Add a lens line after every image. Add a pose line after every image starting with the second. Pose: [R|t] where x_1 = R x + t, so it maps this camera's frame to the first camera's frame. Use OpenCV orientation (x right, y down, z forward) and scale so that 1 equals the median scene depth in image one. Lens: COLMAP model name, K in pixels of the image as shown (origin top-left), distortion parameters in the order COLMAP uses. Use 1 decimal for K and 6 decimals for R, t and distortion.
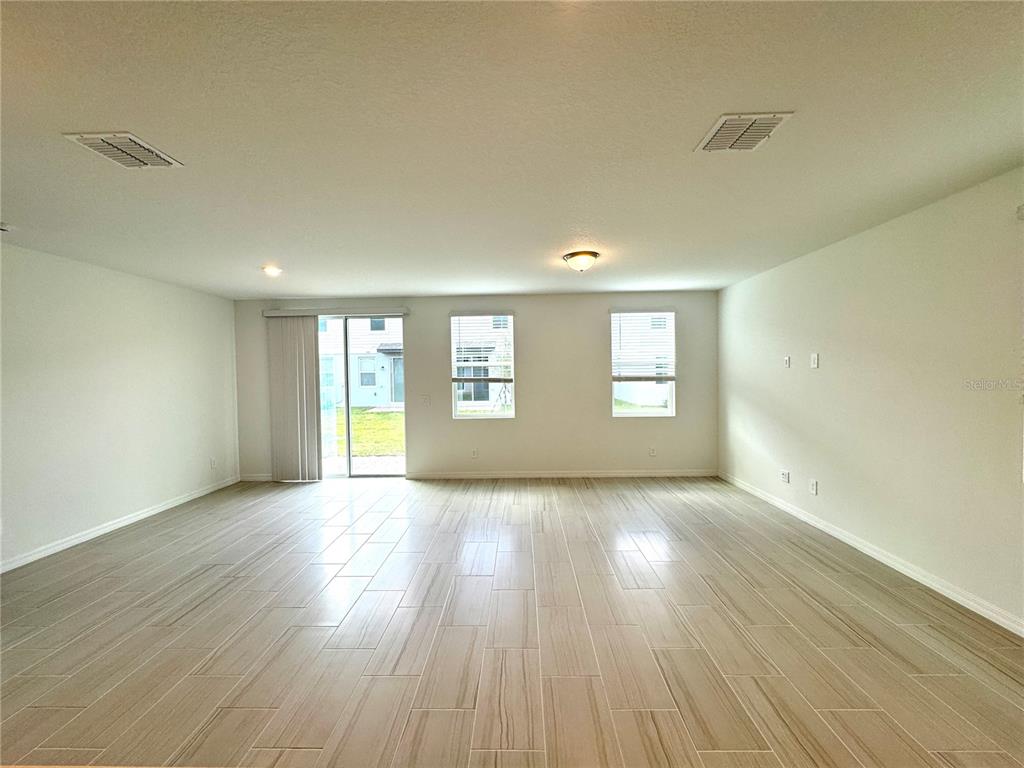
lens RADIAL K [[412.8, 0, 509.5], [0, 412.8, 384.4], [0, 0, 1]] dist [0.006789, 0.000197]
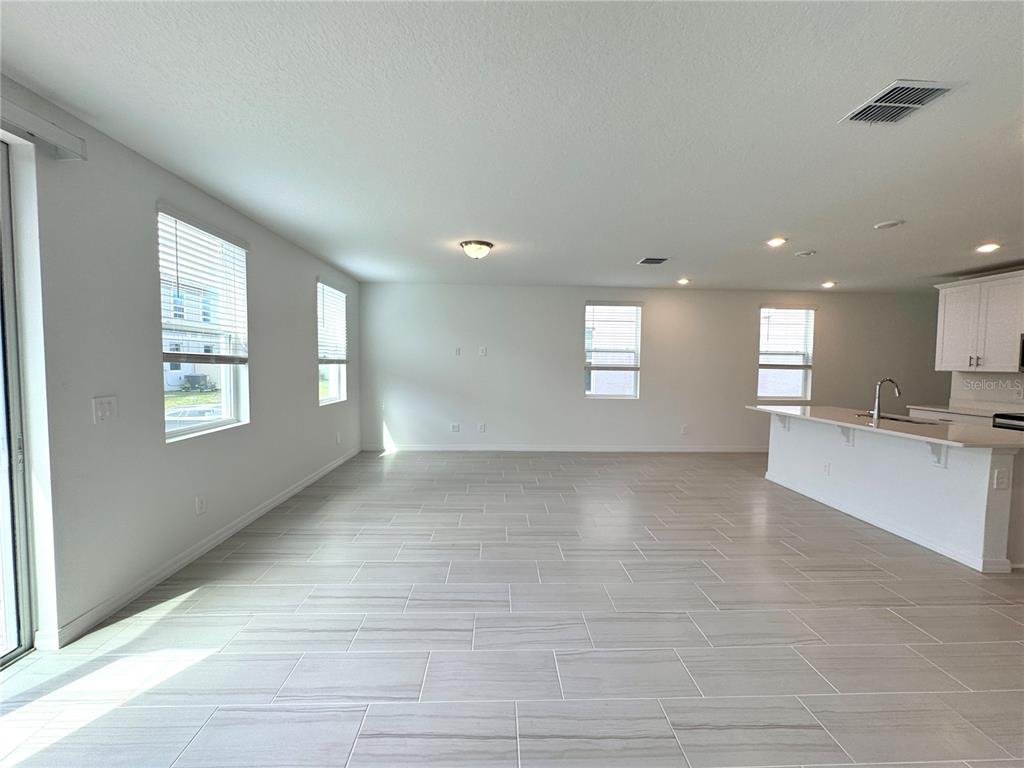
lens RADIAL K [[408.8, 0, 513.9], [0, 408.8, 383.7], [0, 0, 1]] dist [-0.006380, 0.001893]
pose [[-0.063669, -0.034343, 0.997380, -0.611968], [0.017185, 0.999222, 0.035503, 0.010281], [-0.997823, 0.019400, -0.063029, 0.656939]]
